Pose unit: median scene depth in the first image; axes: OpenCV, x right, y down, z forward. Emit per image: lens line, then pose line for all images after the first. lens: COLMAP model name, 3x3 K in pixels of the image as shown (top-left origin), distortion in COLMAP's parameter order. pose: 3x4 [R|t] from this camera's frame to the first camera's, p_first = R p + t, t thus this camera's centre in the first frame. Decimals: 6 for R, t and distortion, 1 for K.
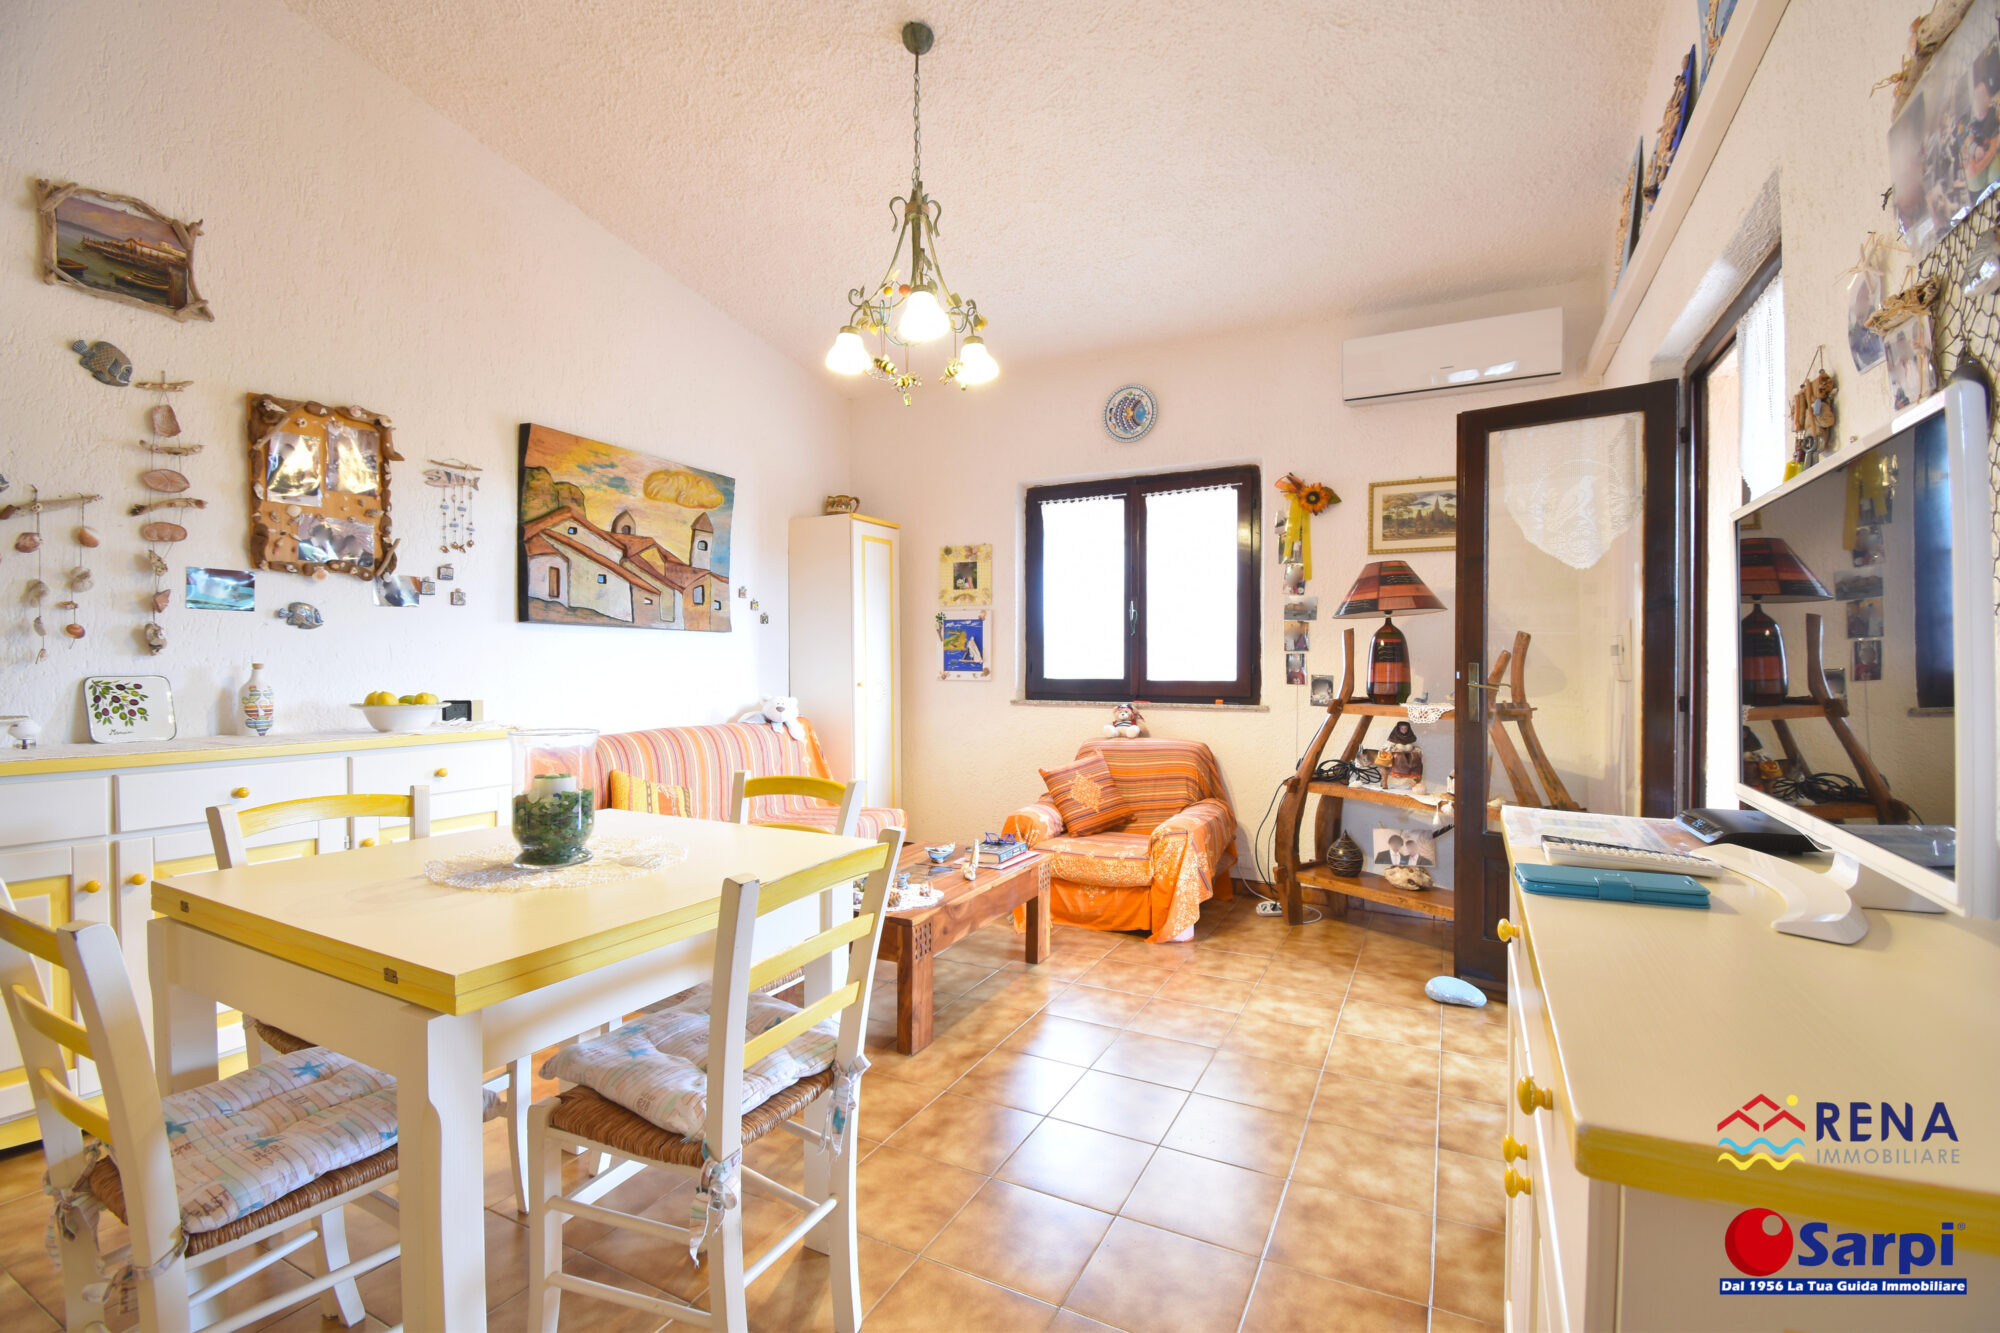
lens RADIAL K [[887.8, 0, 1010.6], [0, 887.8, 670.6], [0, 0, 1]] dist [-0.017025, -0.009687]
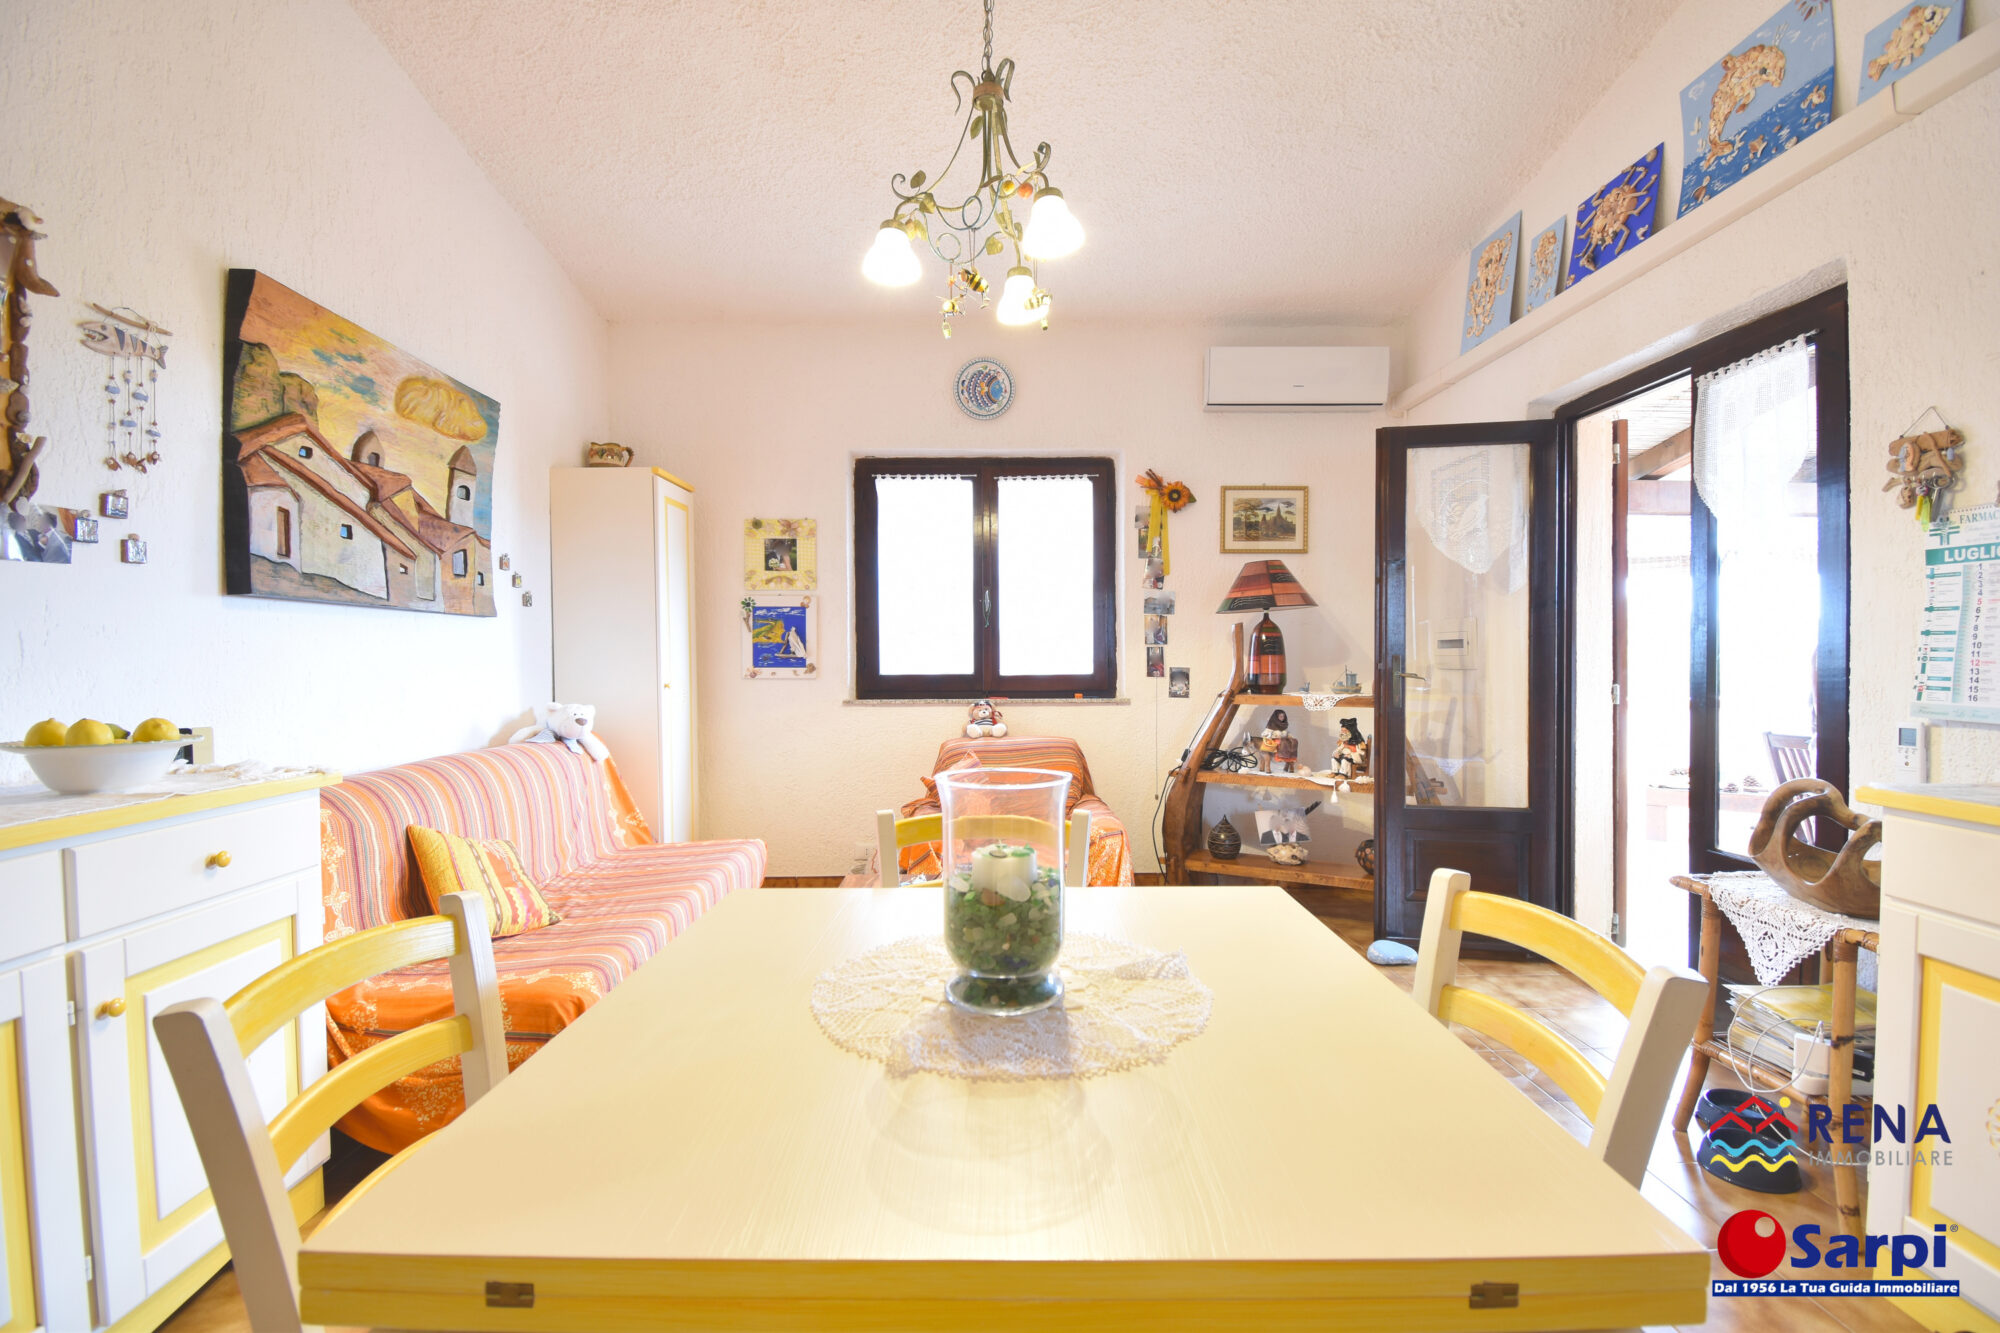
lens RADIAL K [[887.8, 0, 1065.5], [0, 887.8, 671.8], [0, 0, 1]] dist [-0.017025, -0.009687]
pose [[0.873976, -0.013464, 0.485782, -0.277305], [0.009003, 0.999893, 0.011514, -0.003278], [-0.485885, -0.005689, 0.874004, 0.162609]]
